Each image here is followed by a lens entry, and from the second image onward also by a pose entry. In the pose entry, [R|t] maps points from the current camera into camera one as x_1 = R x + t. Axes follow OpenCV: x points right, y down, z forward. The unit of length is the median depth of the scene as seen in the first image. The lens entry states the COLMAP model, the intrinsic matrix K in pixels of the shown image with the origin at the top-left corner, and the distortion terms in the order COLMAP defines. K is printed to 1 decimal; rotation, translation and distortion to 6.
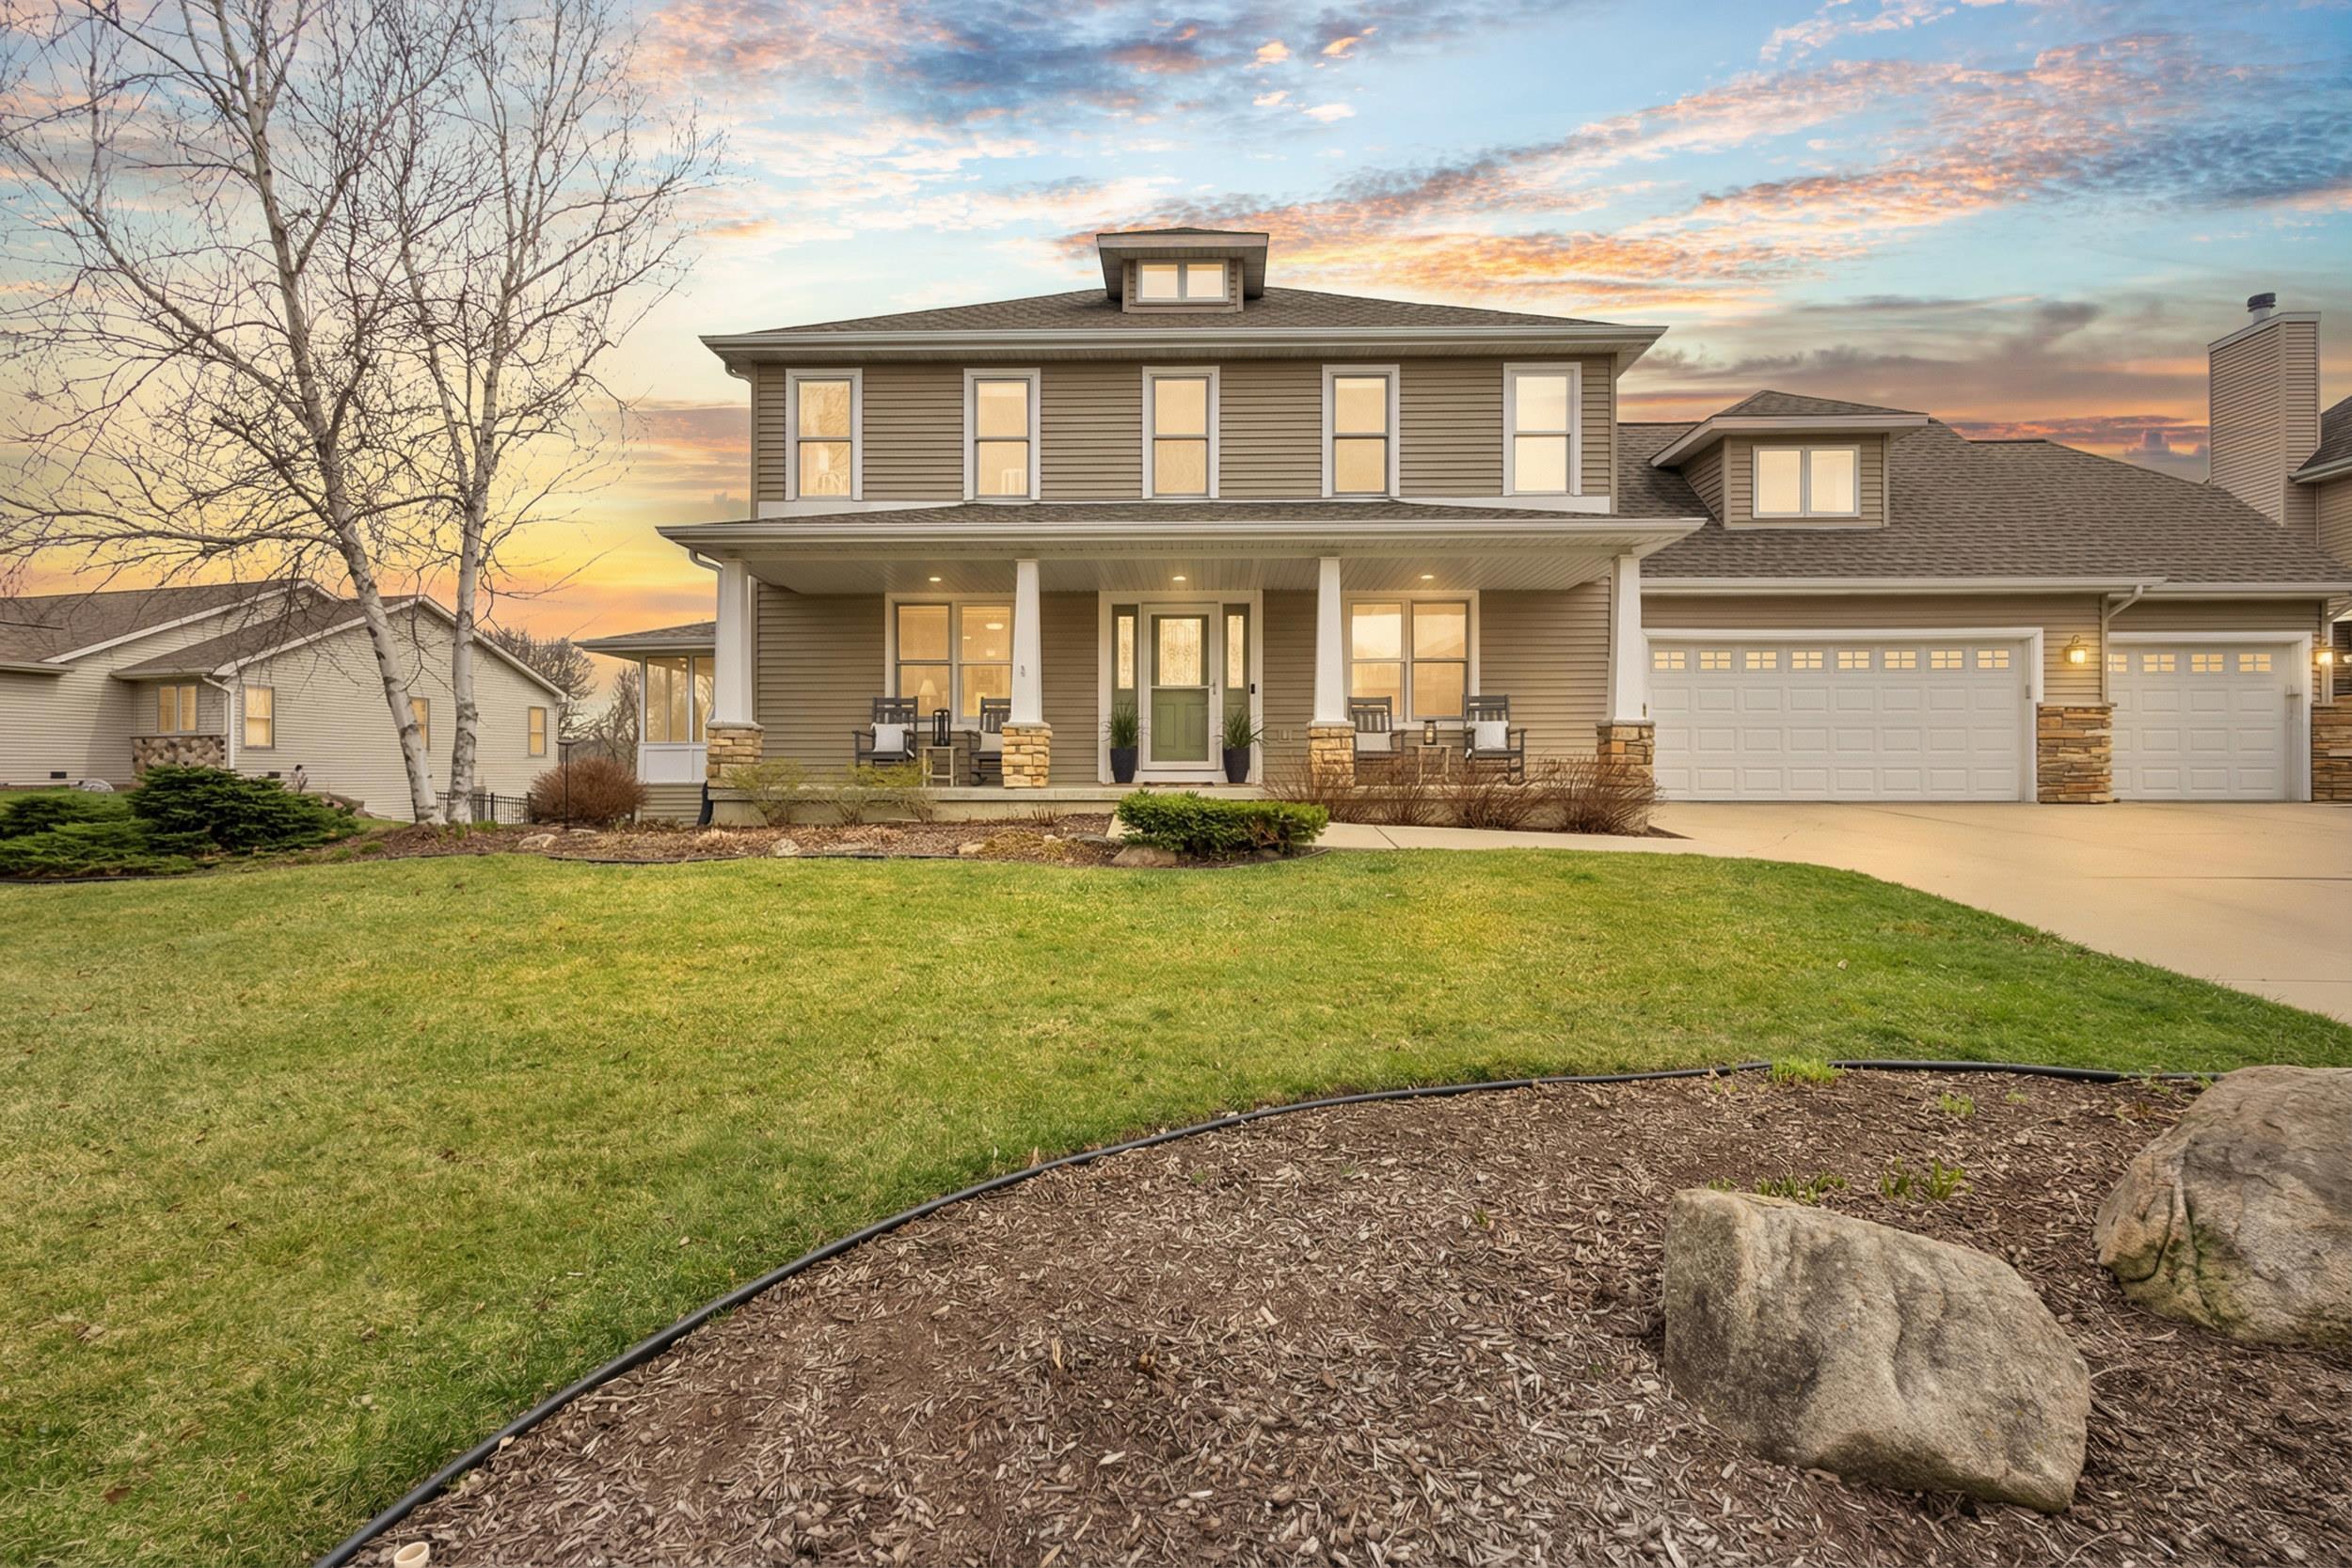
lens RADIAL K [[1097.7, 0, 1176.0], [0, 1097.7, 784.0], [0, 0, 1]] dist [-0.001943, -0.000619]
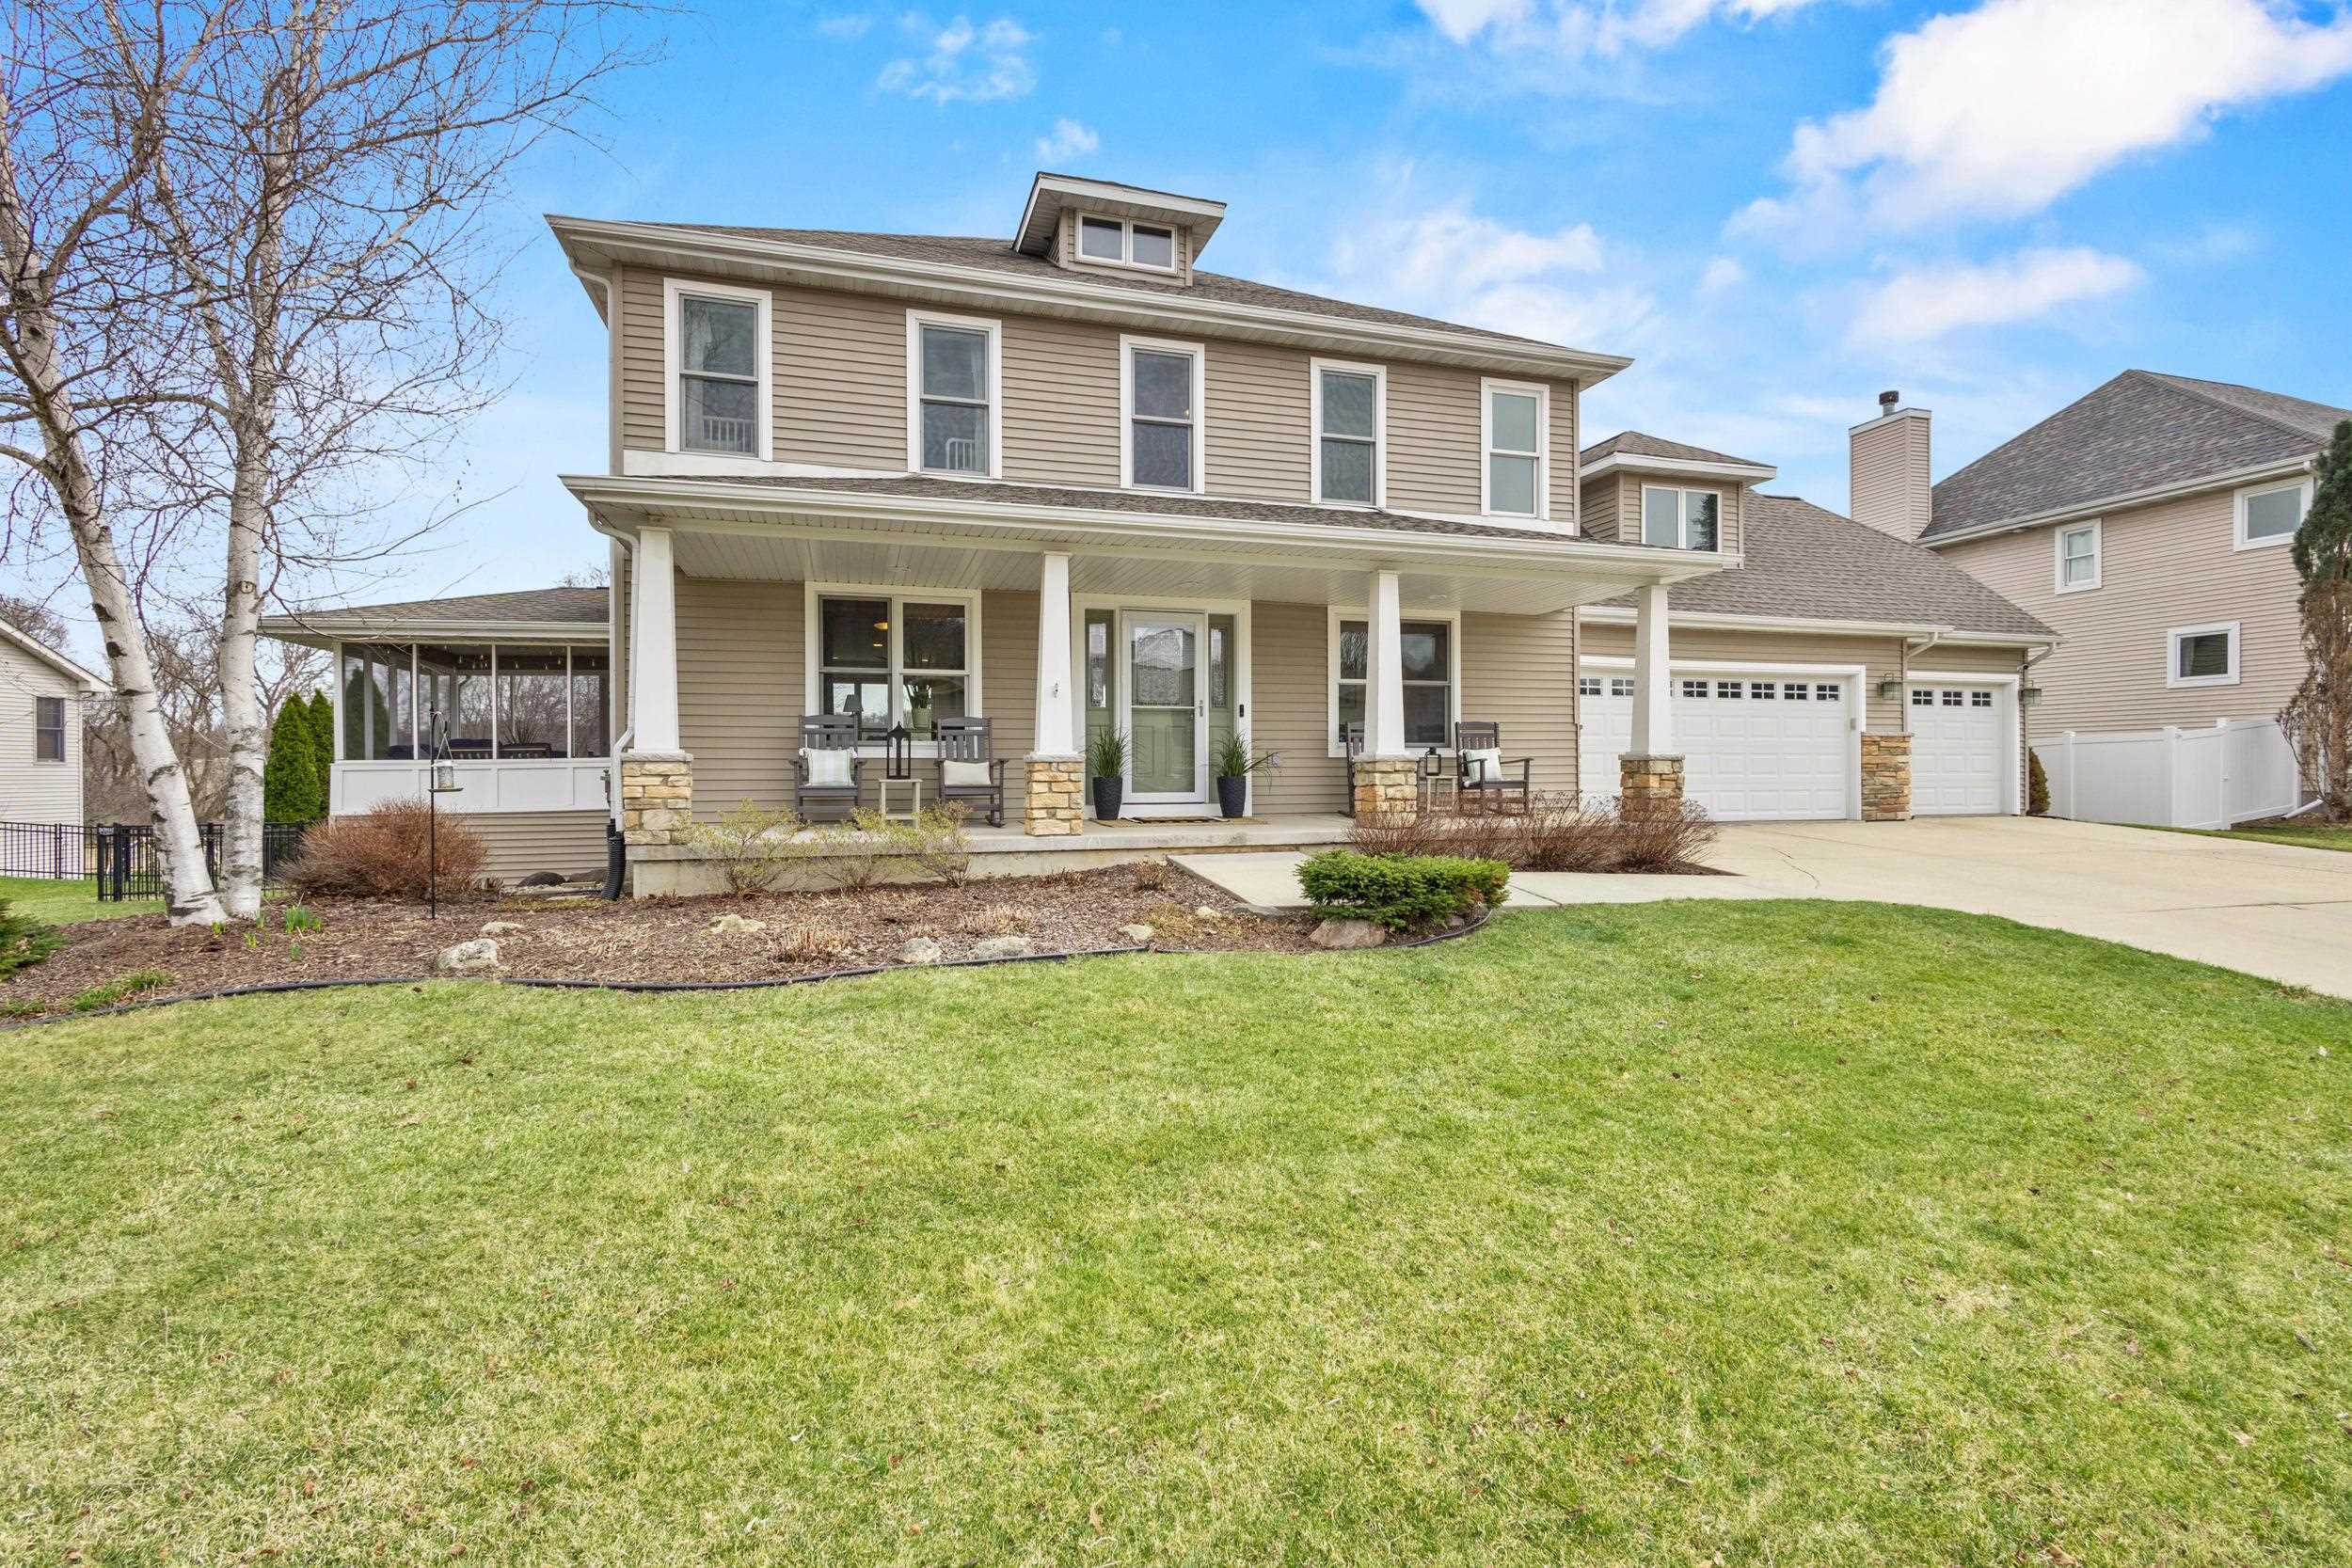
lens RADIAL K [[1067.9, 0, 1170.6], [0, 1067.9, 792.4], [0, 0, 1]] dist [0.001105, -0.000061]
pose [[0.951681, -0.007747, 0.306990, -0.252354], [0.004595, 0.999929, 0.010991, -0.030323], [-0.307053, -0.009049, 0.951649, 0.189273]]
